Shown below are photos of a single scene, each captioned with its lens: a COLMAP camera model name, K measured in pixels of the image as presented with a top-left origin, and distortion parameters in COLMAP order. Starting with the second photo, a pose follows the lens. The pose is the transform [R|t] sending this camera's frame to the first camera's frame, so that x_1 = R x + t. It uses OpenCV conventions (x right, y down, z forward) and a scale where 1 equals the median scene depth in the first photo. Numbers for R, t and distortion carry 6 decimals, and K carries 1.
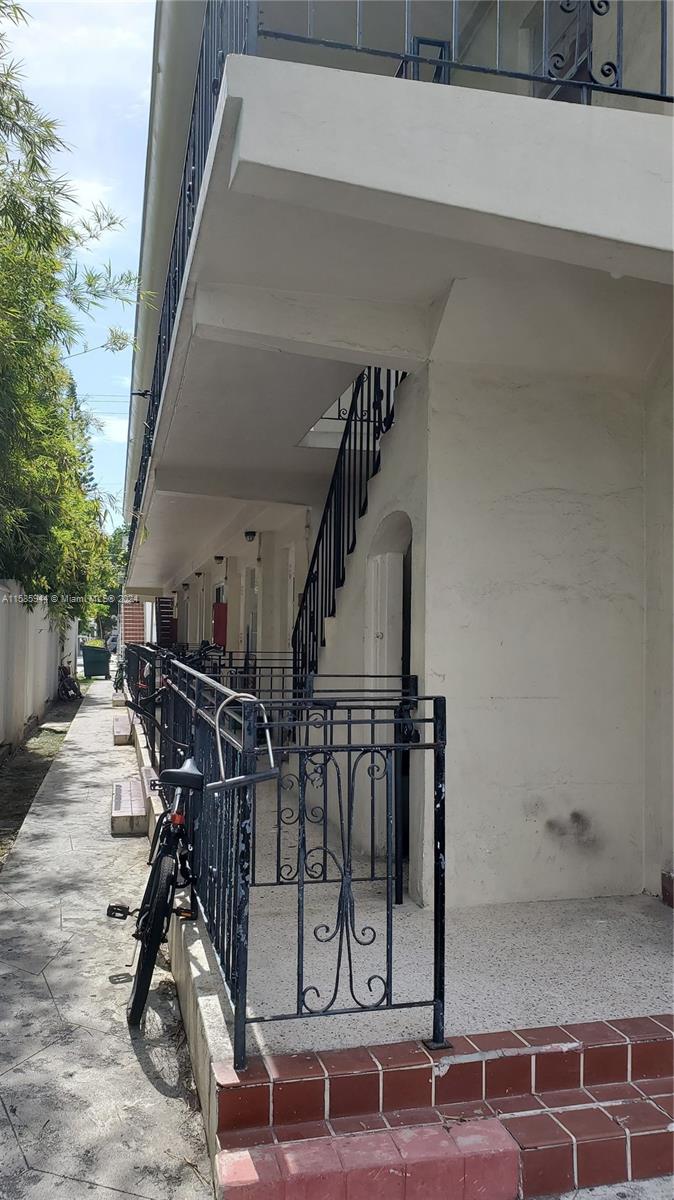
lens RADIAL K [[911.2, 0, 337.0], [0, 911.2, 600.0], [0, 0, 1]] dist [-0.002502, -0.000561]
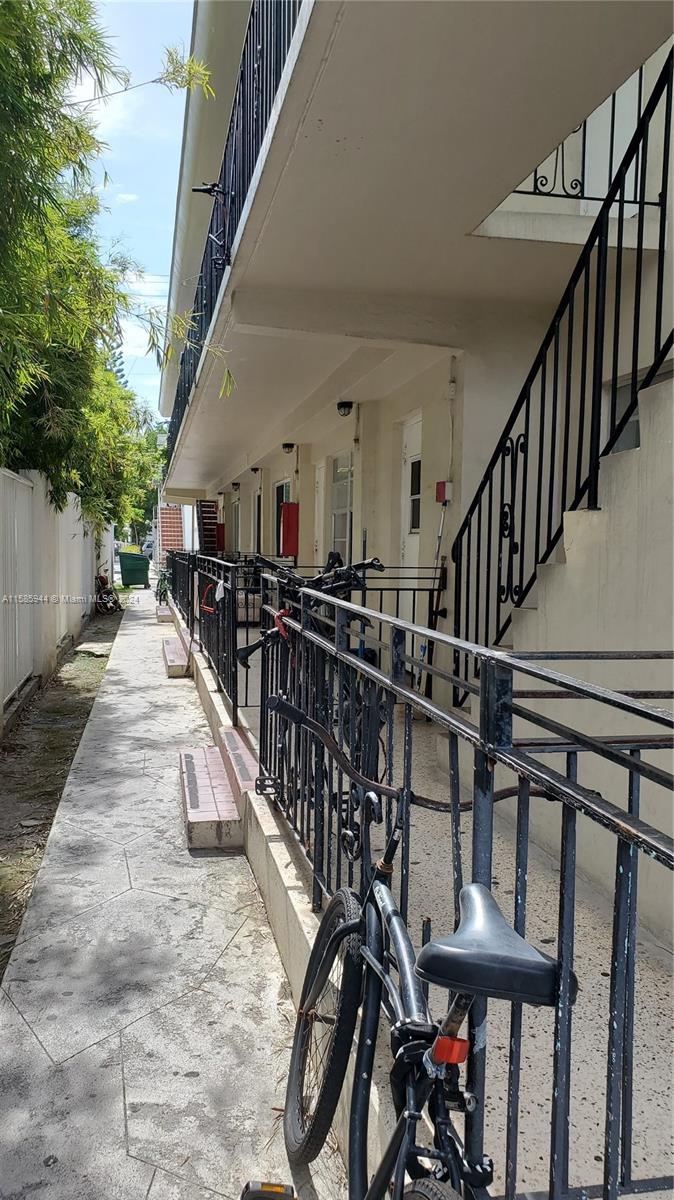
lens RADIAL K [[902.3, 0, 338.9], [0, 902.3, 632.4], [0, 0, 1]] dist [-0.002662, -0.006022]
pose [[0.999481, 0.010719, -0.030363, -0.052801], [-0.006450, 0.990501, 0.137354, 0.006952], [0.031547, -0.137086, 0.990057, 0.167514]]
